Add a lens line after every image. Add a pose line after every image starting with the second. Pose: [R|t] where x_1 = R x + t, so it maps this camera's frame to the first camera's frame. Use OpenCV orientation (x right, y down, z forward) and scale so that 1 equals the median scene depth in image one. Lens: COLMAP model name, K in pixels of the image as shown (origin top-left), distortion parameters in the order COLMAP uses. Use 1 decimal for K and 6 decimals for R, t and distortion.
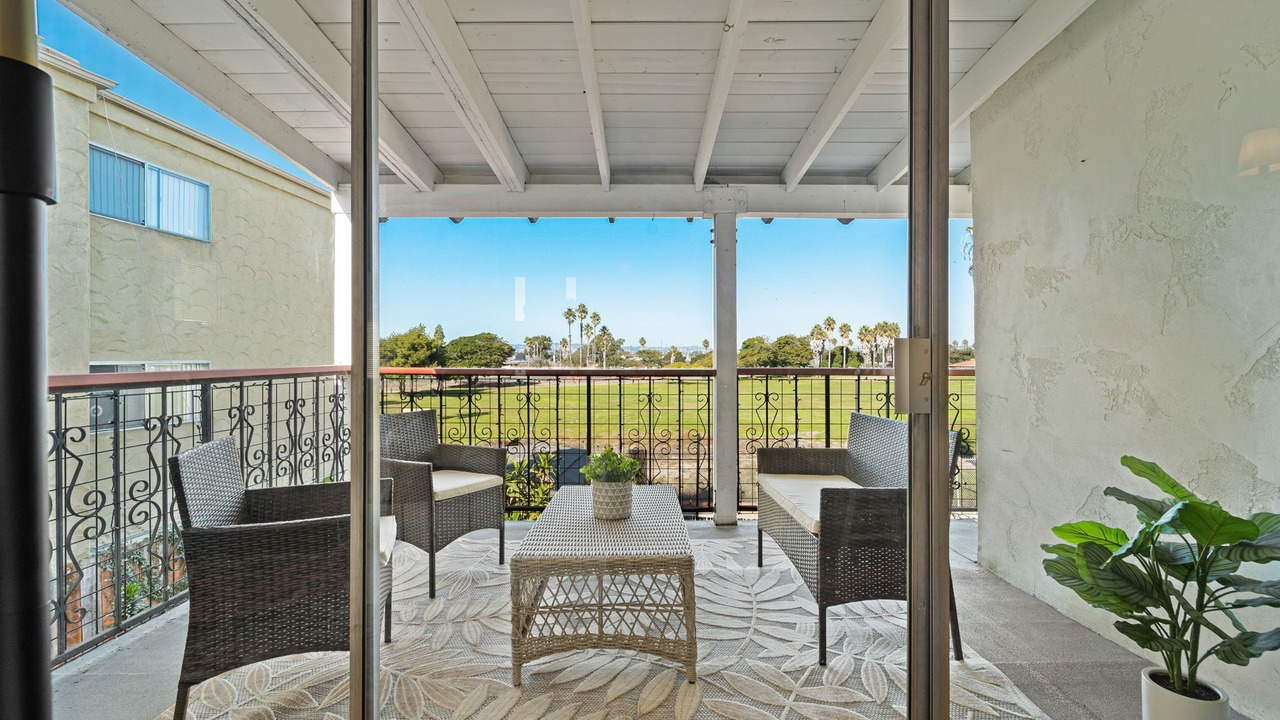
lens RADIAL K [[521.1, 0, 646.2], [0, 521.1, 358.0], [0, 0, 1]] dist [0.015305, -0.000168]
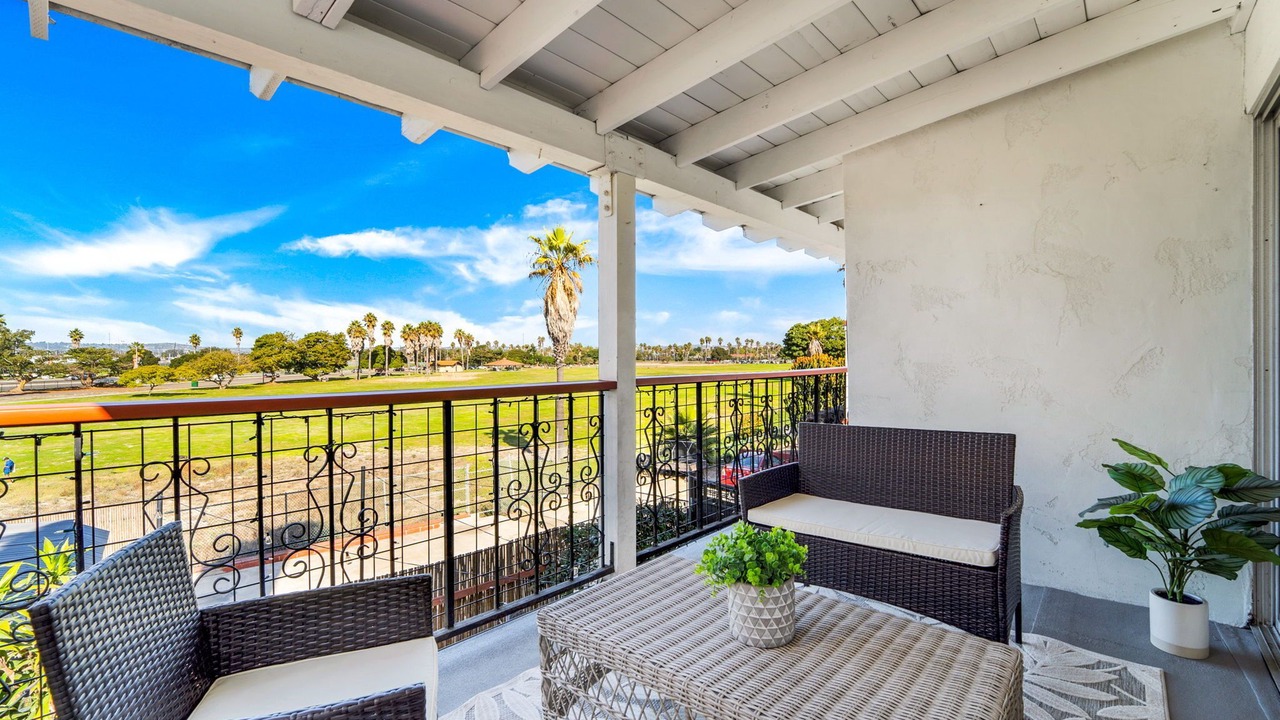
lens RADIAL K [[542.7, 0, 645.0], [0, 542.7, 360.0], [0, 0, 1]] dist [-0.018014, -0.000275]
pose [[0.683147, -0.009287, 0.730222, -0.501675], [0.006320, 0.999957, 0.006805, -0.016216], [-0.730253, -0.000033, 0.683176, 0.558905]]
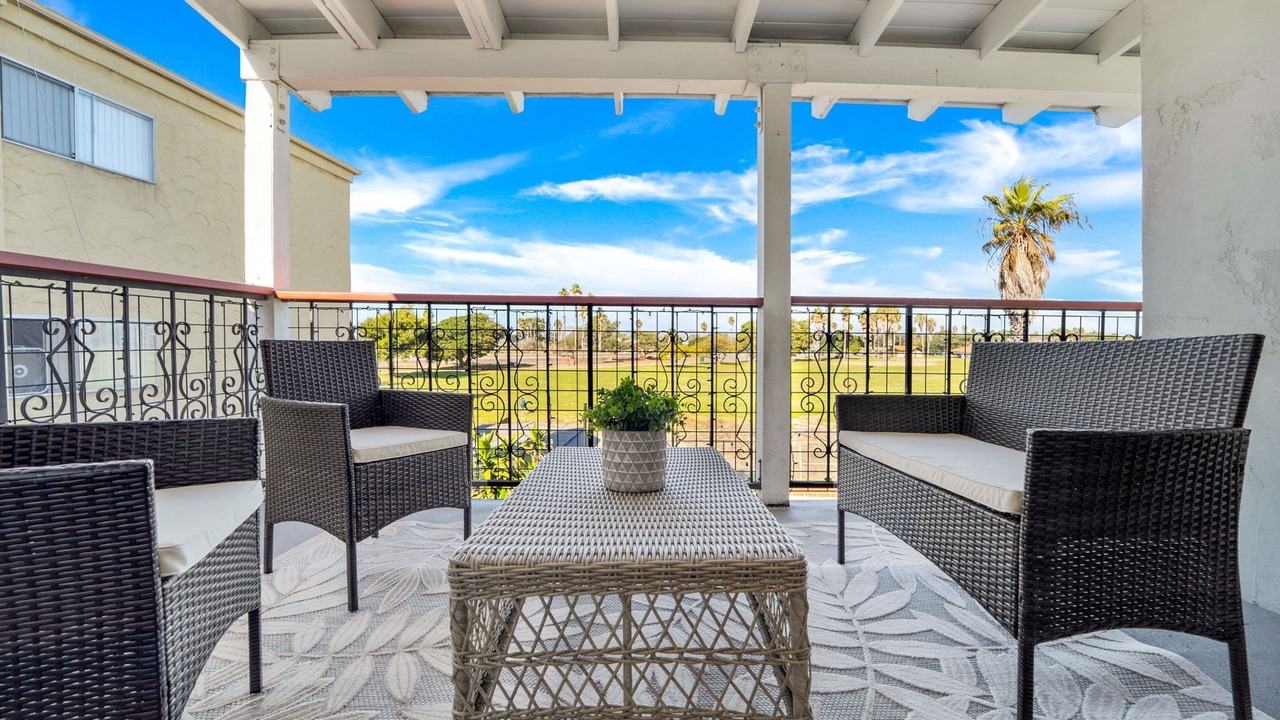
lens RADIAL K [[533.8, 0, 647.7], [0, 533.8, 361.2], [0, 0, 1]] dist [-0.015183, -0.000028]
pose [[0.999924, 0.006062, 0.010772, -0.046627], [-0.006451, 0.999314, 0.036474, 0.107204], [-0.010544, -0.036540, 0.999277, 0.307715]]
